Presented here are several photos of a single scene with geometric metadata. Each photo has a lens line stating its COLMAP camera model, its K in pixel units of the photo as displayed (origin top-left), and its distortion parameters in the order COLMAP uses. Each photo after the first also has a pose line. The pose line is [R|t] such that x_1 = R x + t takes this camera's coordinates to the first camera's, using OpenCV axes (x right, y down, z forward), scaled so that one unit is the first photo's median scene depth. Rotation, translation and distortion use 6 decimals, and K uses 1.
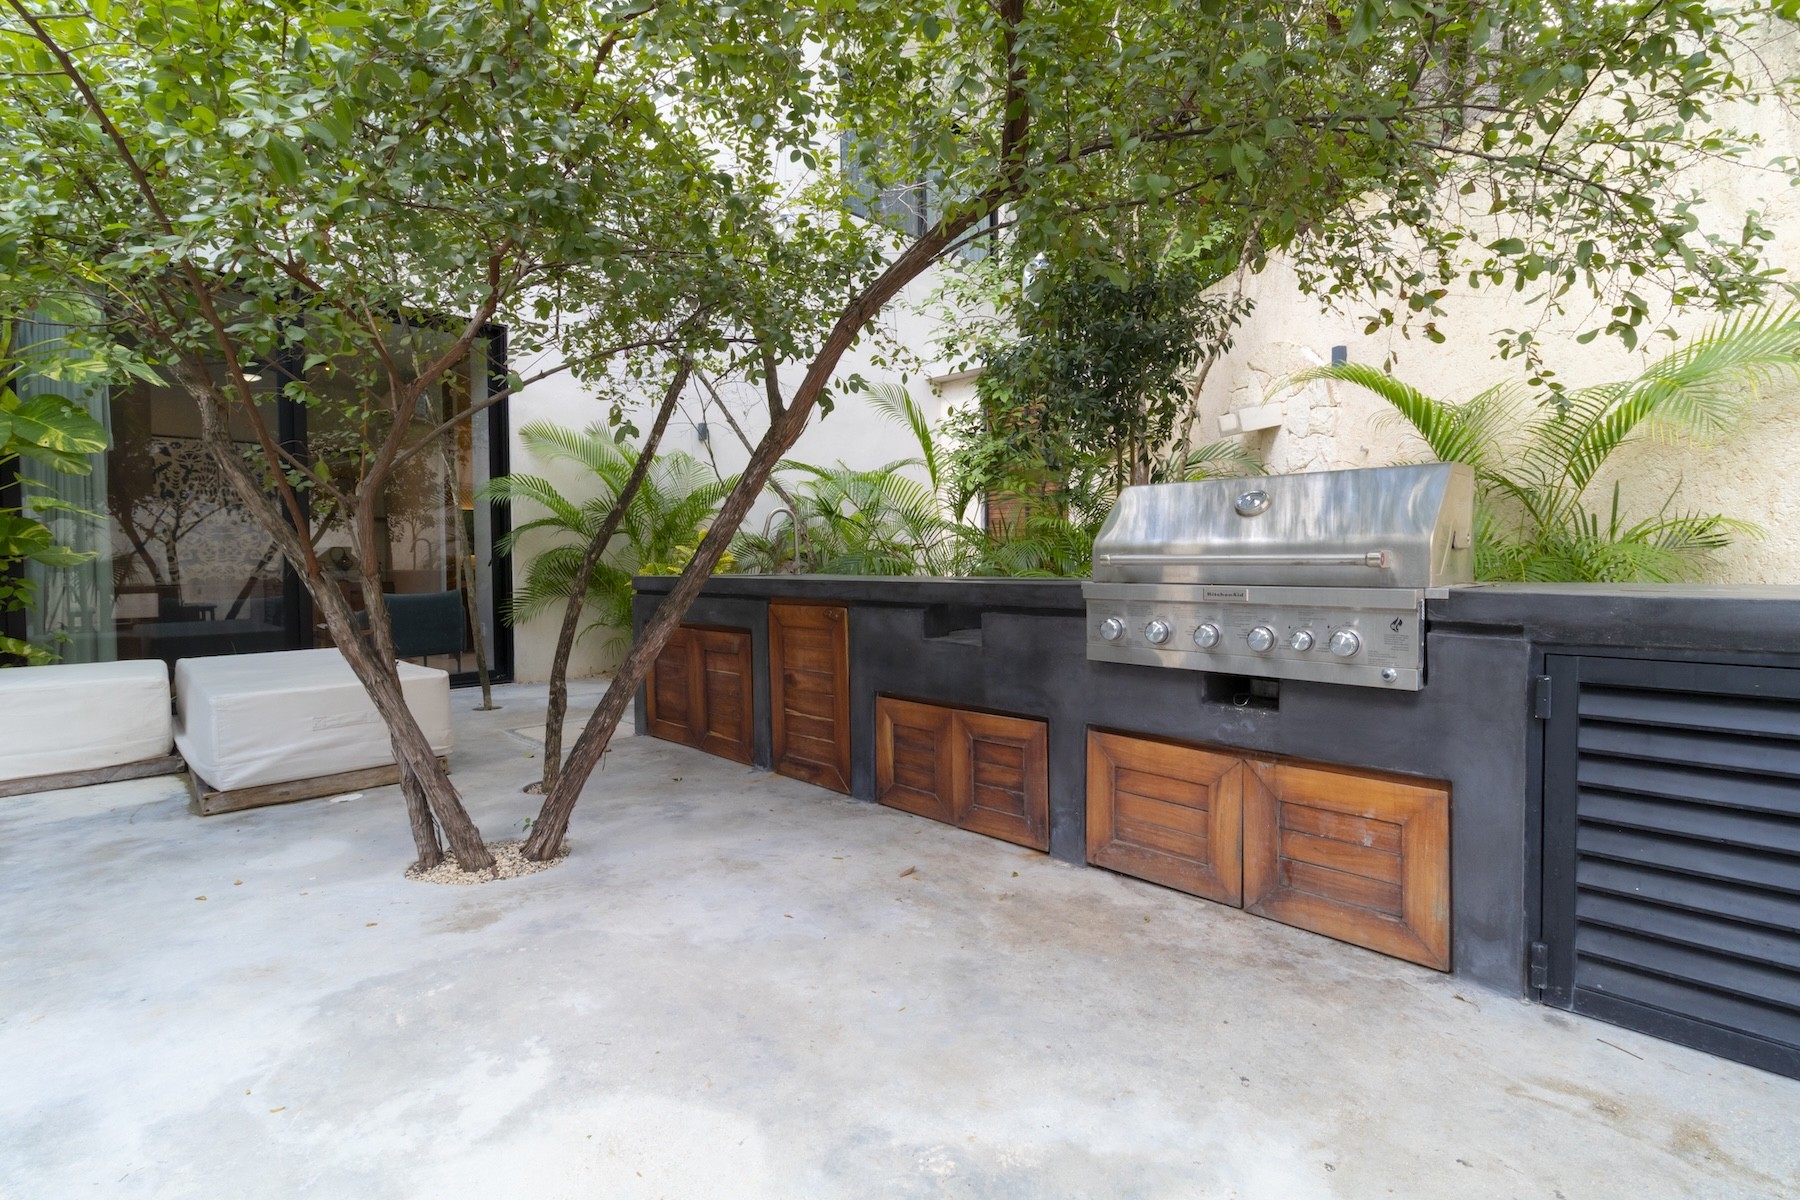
lens RADIAL K [[822.0, 0, 906.4], [0, 822.0, 578.0], [0, 0, 1]] dist [0.002173, 0.000183]
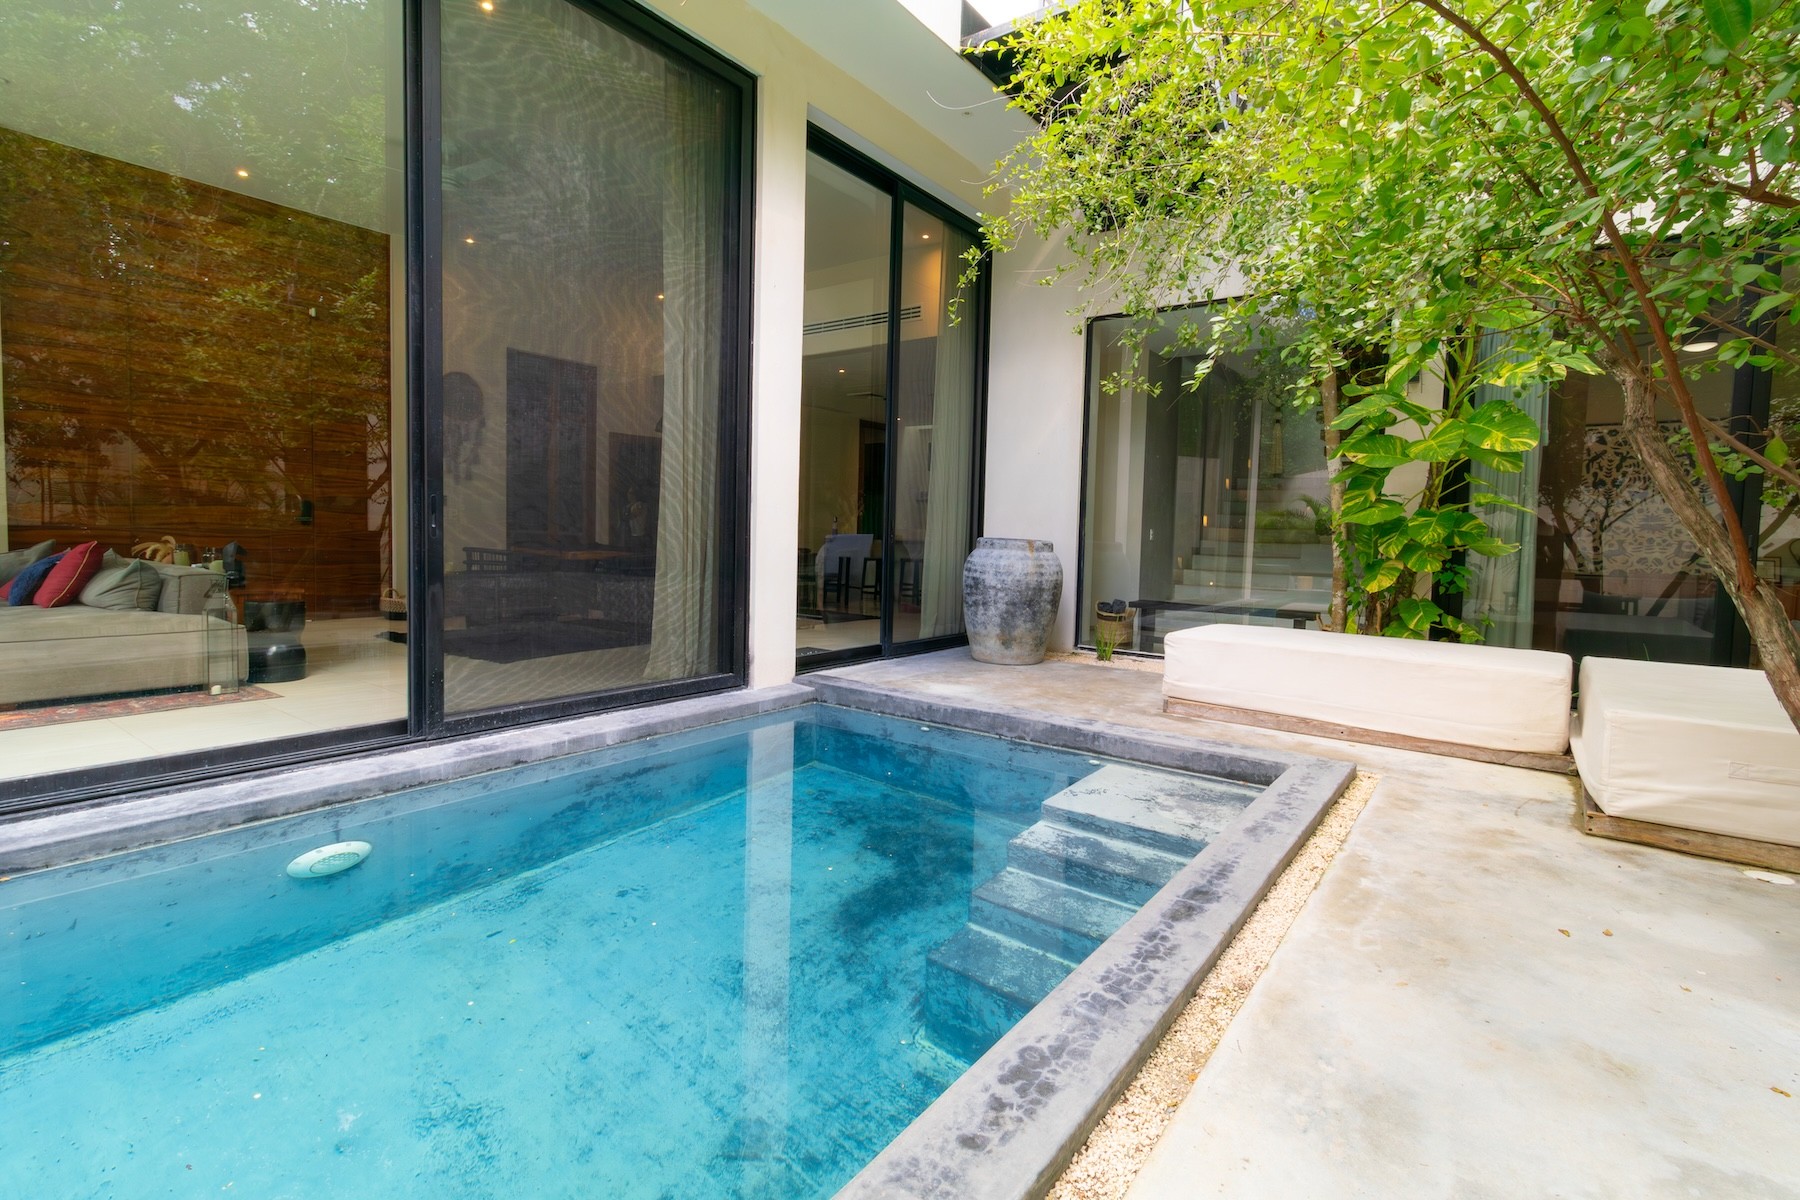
lens RADIAL K [[822.0, 0, 906.4], [0, 822.0, 578.0], [0, 0, 1]] dist [0.002173, 0.000183]
pose [[0.136853, 0.067757, -0.988271, -0.046722], [-0.049551, 0.996877, 0.061485, -0.015748], [0.989351, 0.040556, 0.139783, 0.079903]]
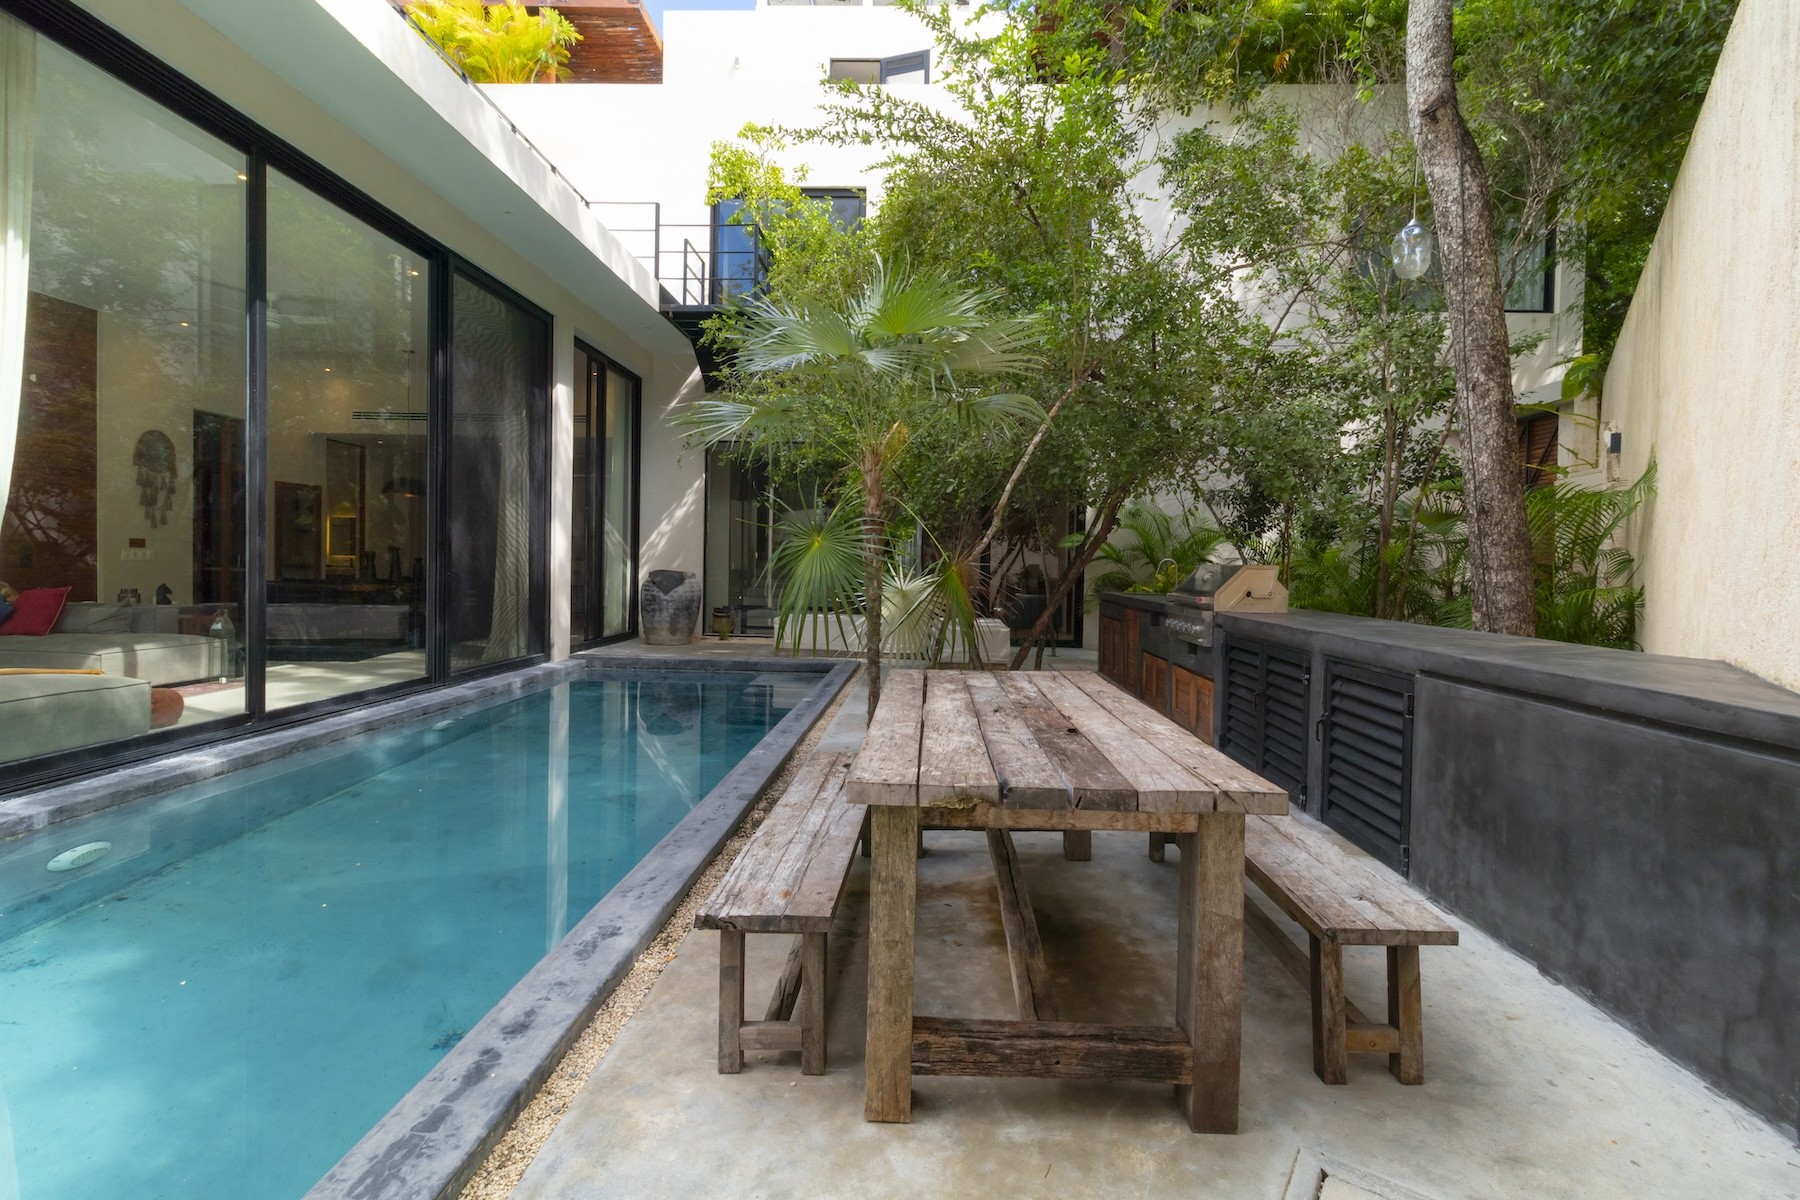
lens RADIAL K [[822.0, 0, 906.4], [0, 822.0, 578.0], [0, 0, 1]] dist [0.002173, 0.000183]
pose [[0.676107, 0.036425, -0.735903, 0.970067], [-0.043420, 0.999011, 0.009556, -0.042053], [0.735523, 0.025492, 0.677020, -0.812925]]
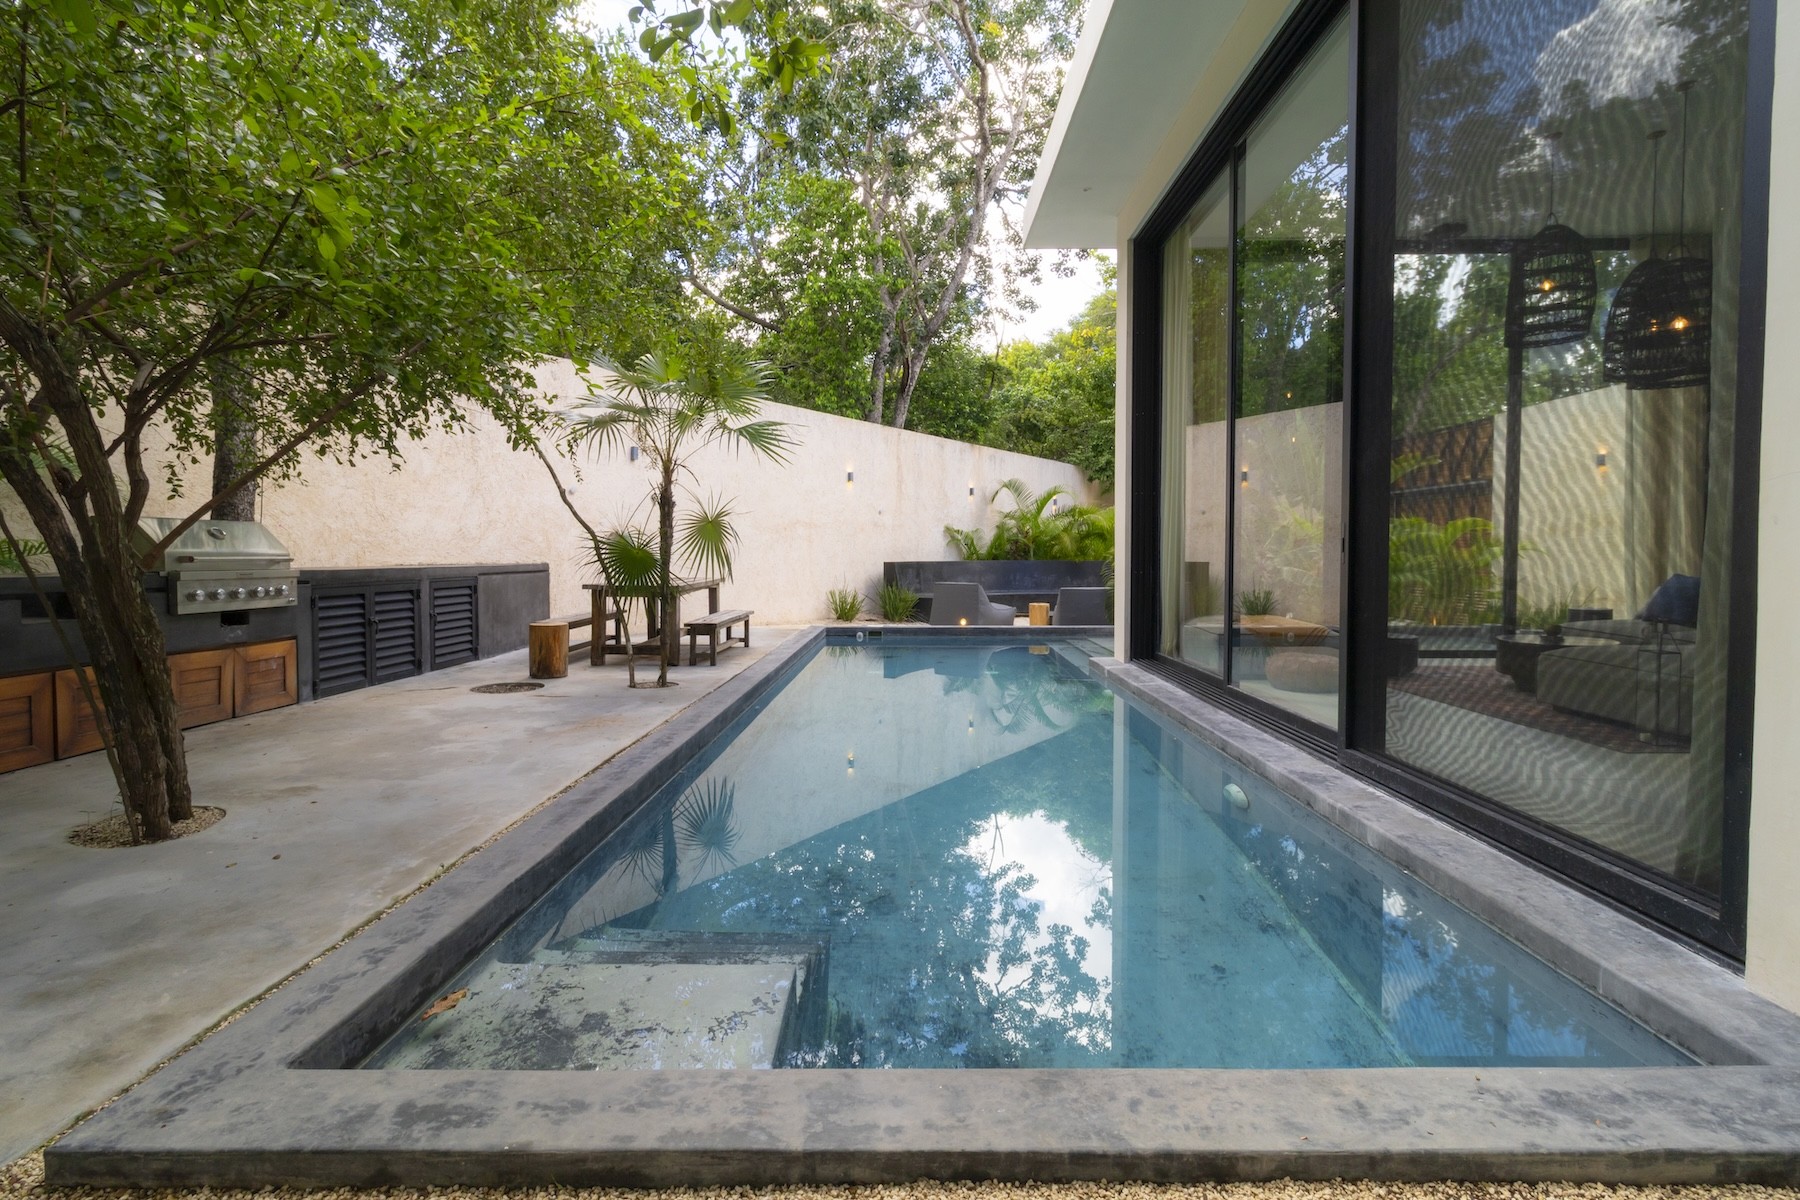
lens RADIAL K [[822.0, 0, 906.4], [0, 822.0, 578.0], [0, 0, 1]] dist [0.002173, 0.000183]
pose [[-0.695469, -0.013860, 0.718422, -1.406701], [0.025015, 0.998741, 0.043484, -0.011410], [-0.718121, 0.048213, -0.694247, 0.713926]]
